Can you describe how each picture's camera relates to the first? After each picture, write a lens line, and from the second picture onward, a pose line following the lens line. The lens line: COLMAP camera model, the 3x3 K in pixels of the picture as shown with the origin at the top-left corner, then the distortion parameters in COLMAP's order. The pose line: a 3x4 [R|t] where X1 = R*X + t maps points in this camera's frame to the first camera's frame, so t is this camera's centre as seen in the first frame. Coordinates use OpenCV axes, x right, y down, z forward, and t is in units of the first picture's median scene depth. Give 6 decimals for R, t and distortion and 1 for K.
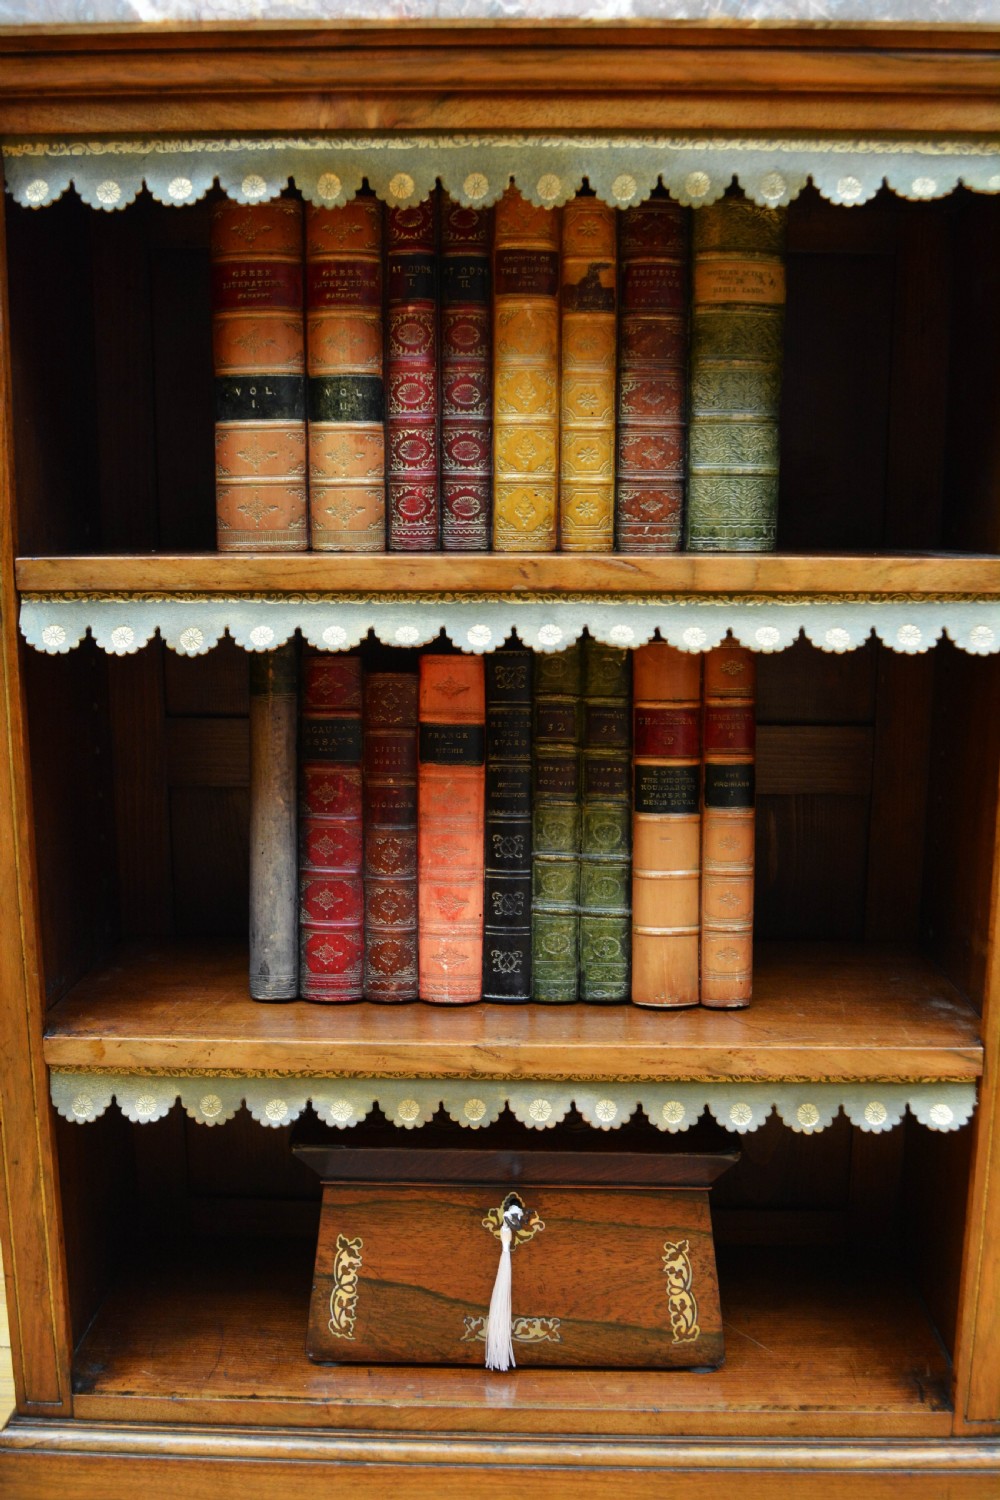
lens RADIAL K [[1429.3, 0, 508.5], [0, 1429.3, 775.7], [0, 0, 1]] dist [-0.071738, 0.000000]
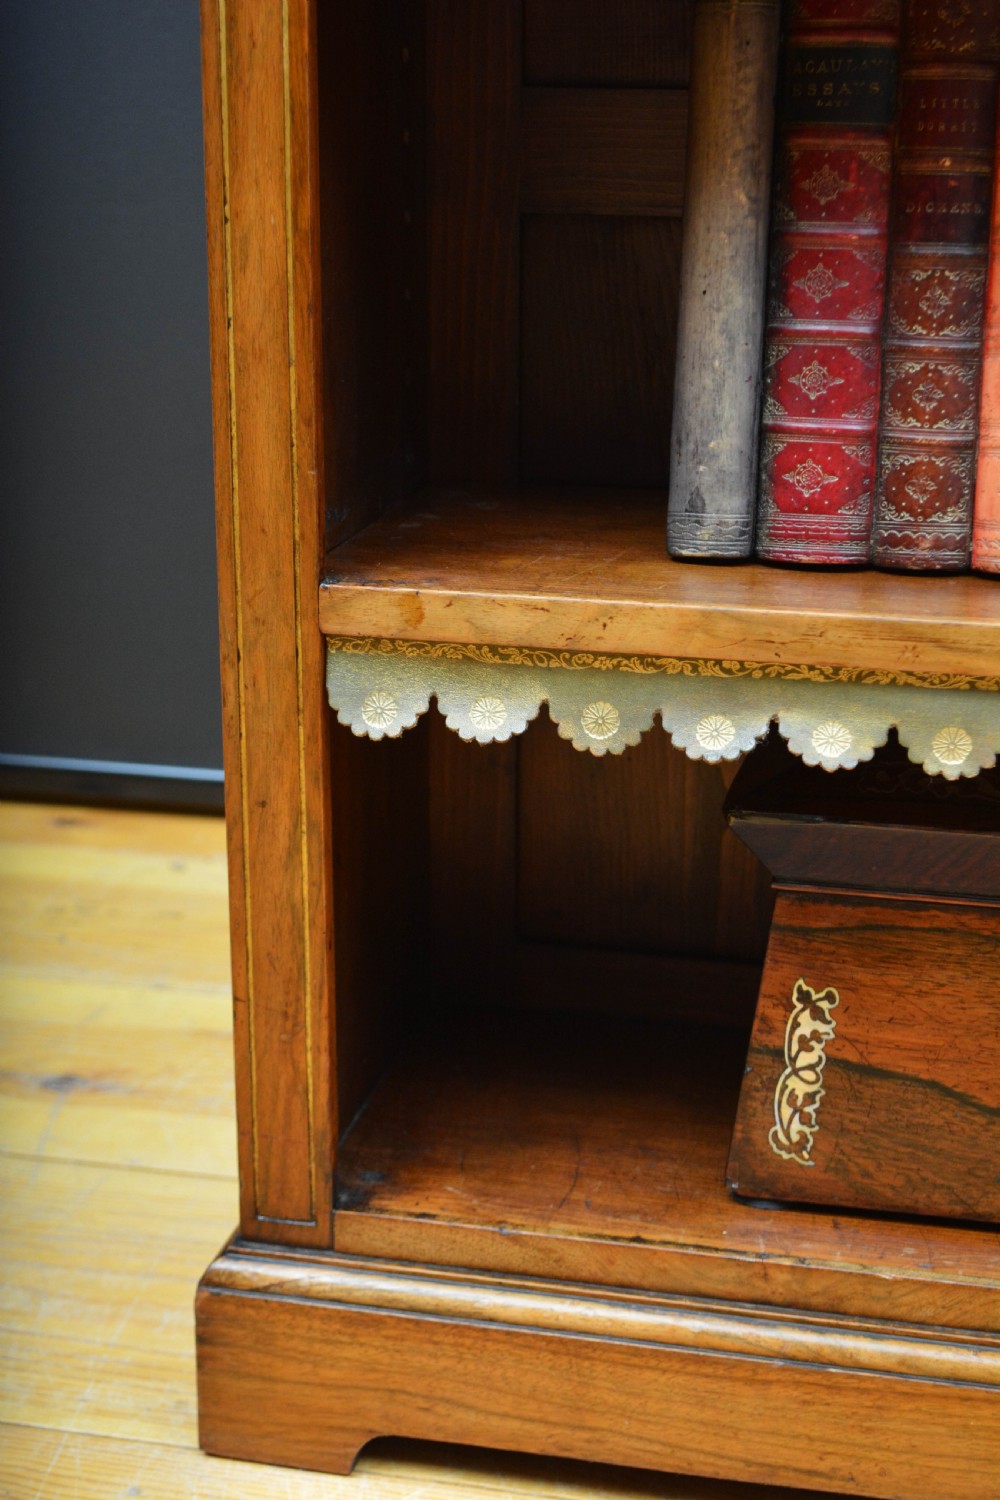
lens RADIAL K [[2373.8, 0, 477.4], [0, 2373.8, 794.5], [0, 0, 1]] dist [-0.003624, 0.000000]
pose [[0.979677, 0.063067, -0.190409, -0.072530], [-0.038130, 0.990530, 0.131899, 0.135221], [0.196924, -0.121958, 0.972804, 0.053222]]
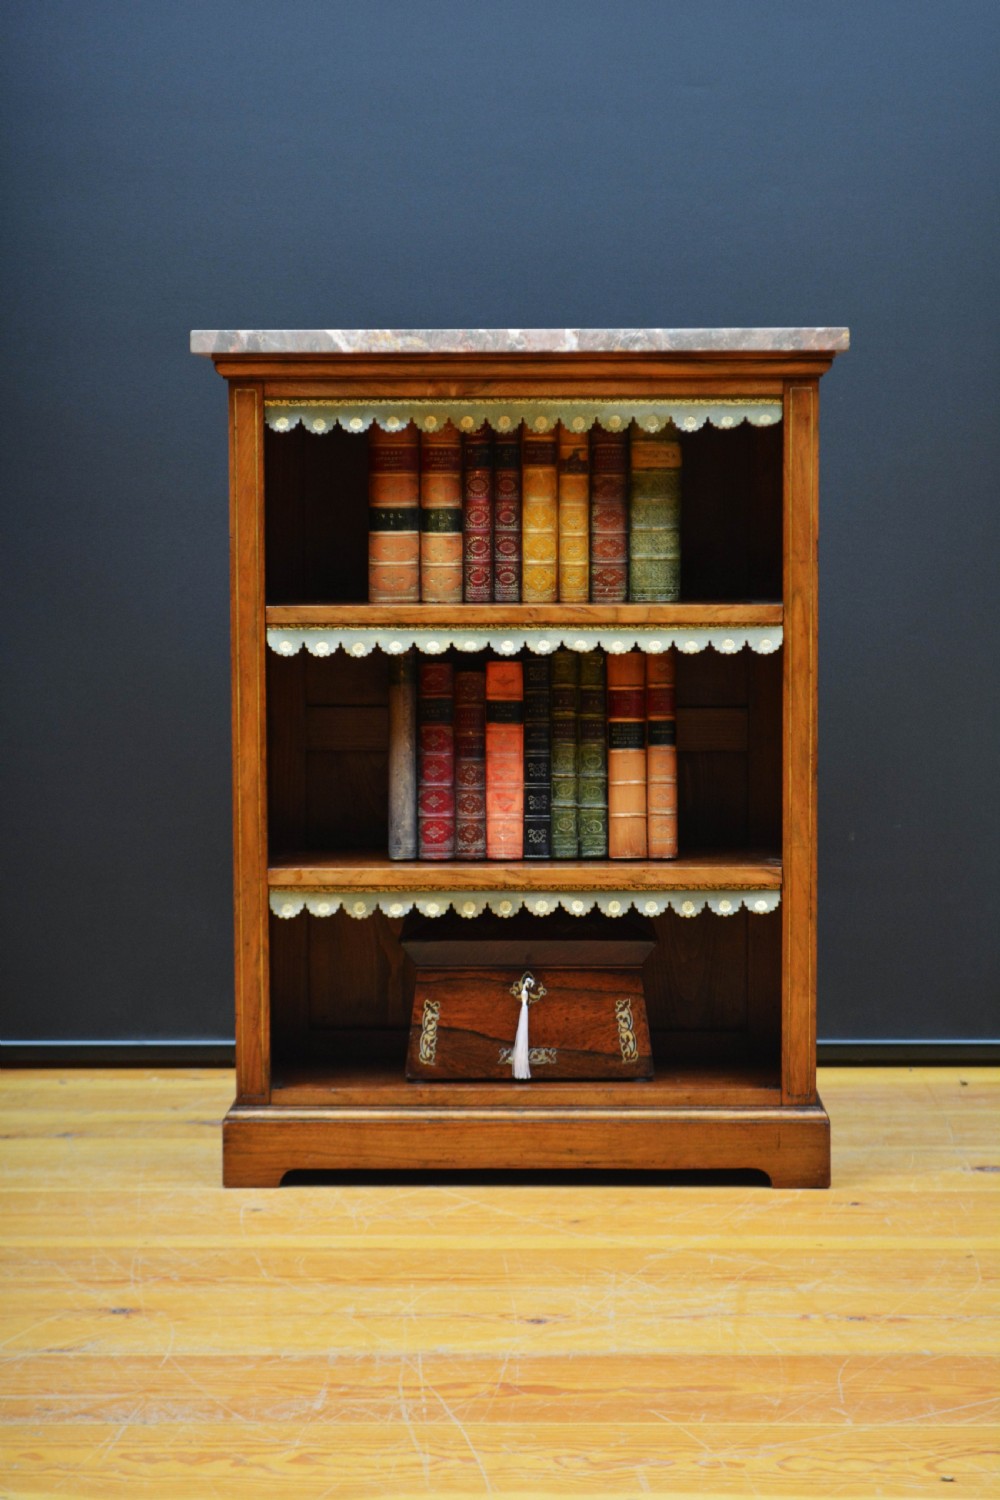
lens RADIAL K [[3538.4, 0, 520.0], [0, 3538.4, 743.8], [0, 0, 1]] dist [0.071044, 0.000000]
pose [[0.999964, -0.006833, -0.005109, 0.018570], [0.006270, 0.994661, -0.103002, 0.481339], [0.005786, 0.102966, 0.994668, -3.437106]]
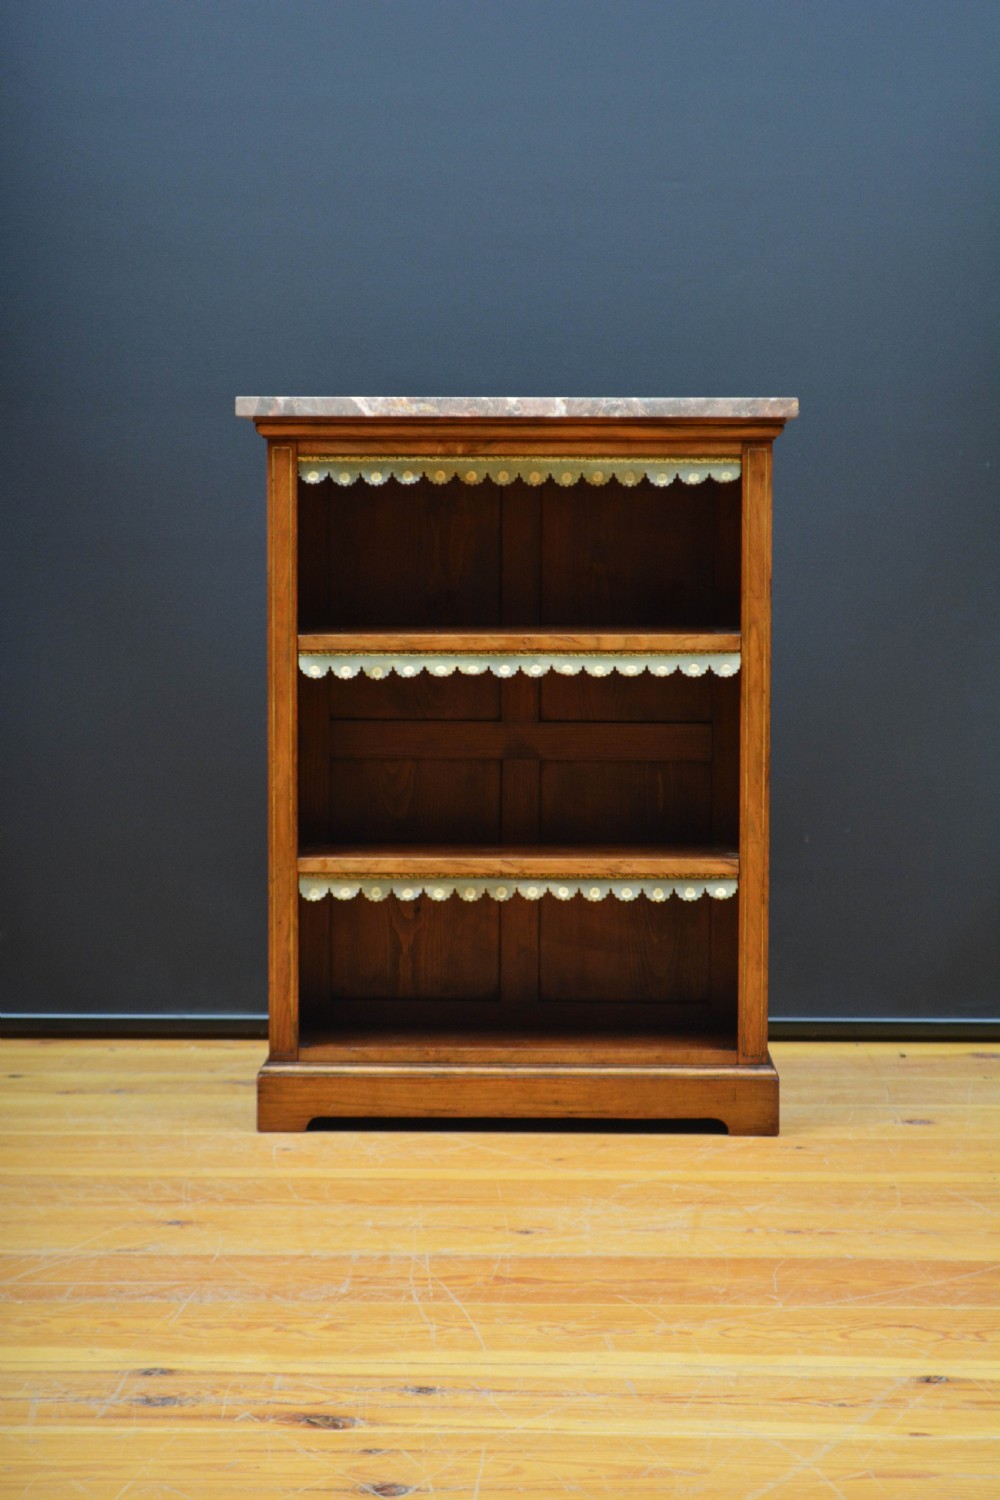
lens RADIAL K [[3572.4, 0, 506.2], [0, 3572.4, 751.9], [0, 0, 1]] dist [0.138810, 0.000000]
pose [[0.999959, -0.000266, -0.009018, 0.030424], [-0.000731, 0.993887, -0.110402, 0.599597], [0.008992, 0.110405, 0.993846, -4.209970]]
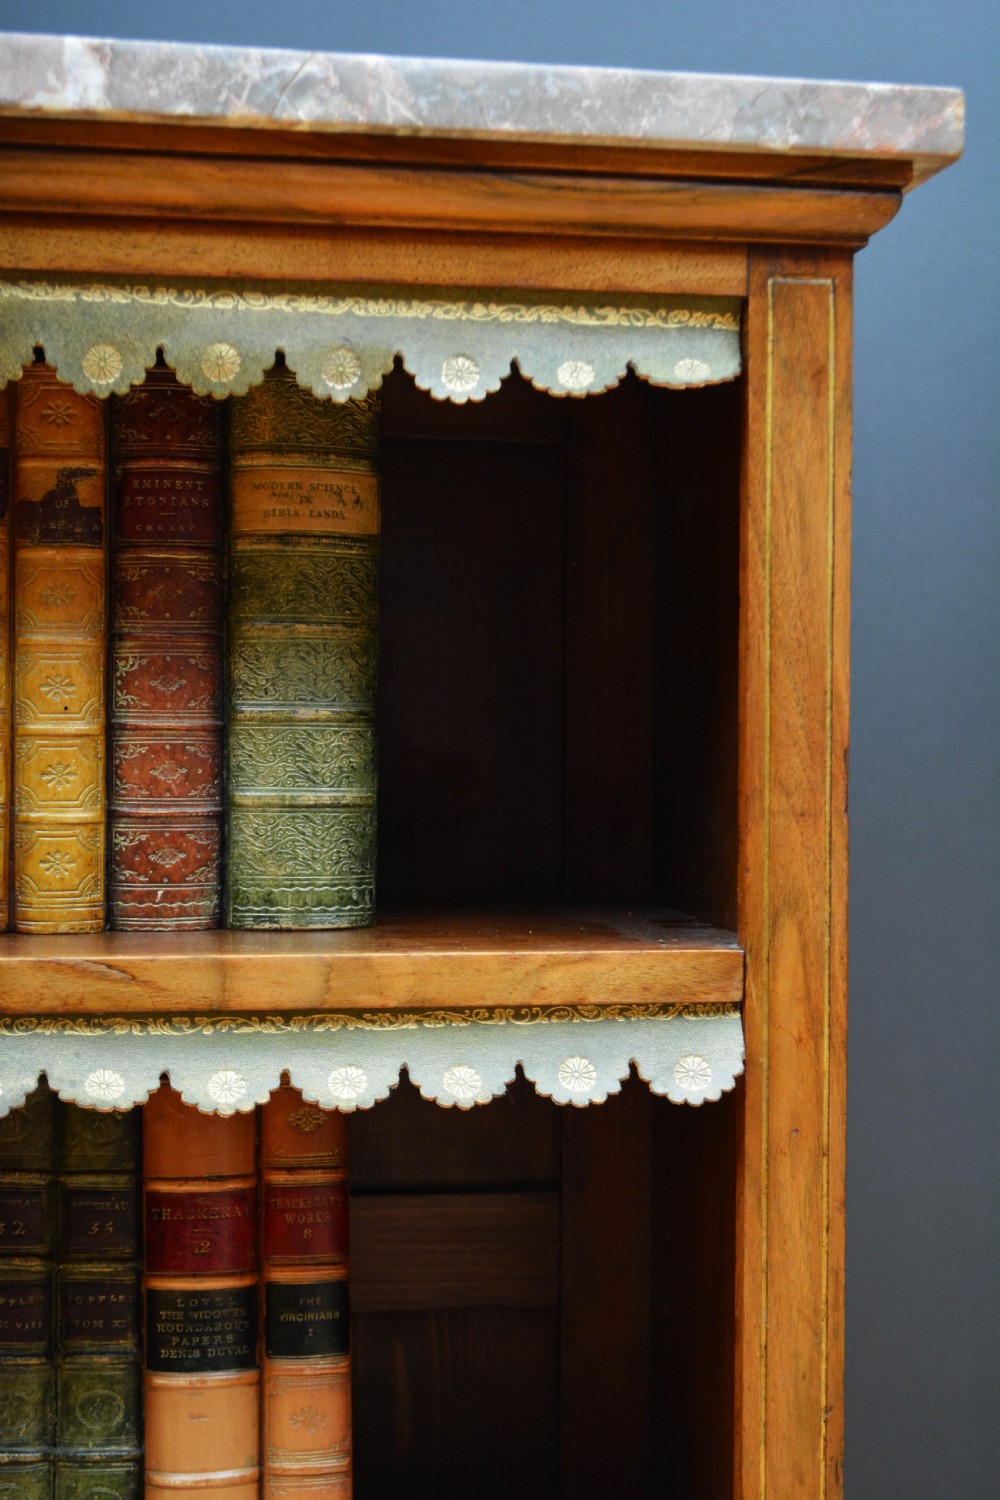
lens RADIAL K [[2373.8, 0, 525.1], [0, 2373.8, 761.7], [0, 0, 1]] dist [-0.003624, 0.000000]
pose [[0.981653, 0.000267, 0.190675, 0.056971], [0.031862, 0.985709, -0.165414, -0.056930], [-0.187994, 0.168455, 0.967616, -0.014891]]
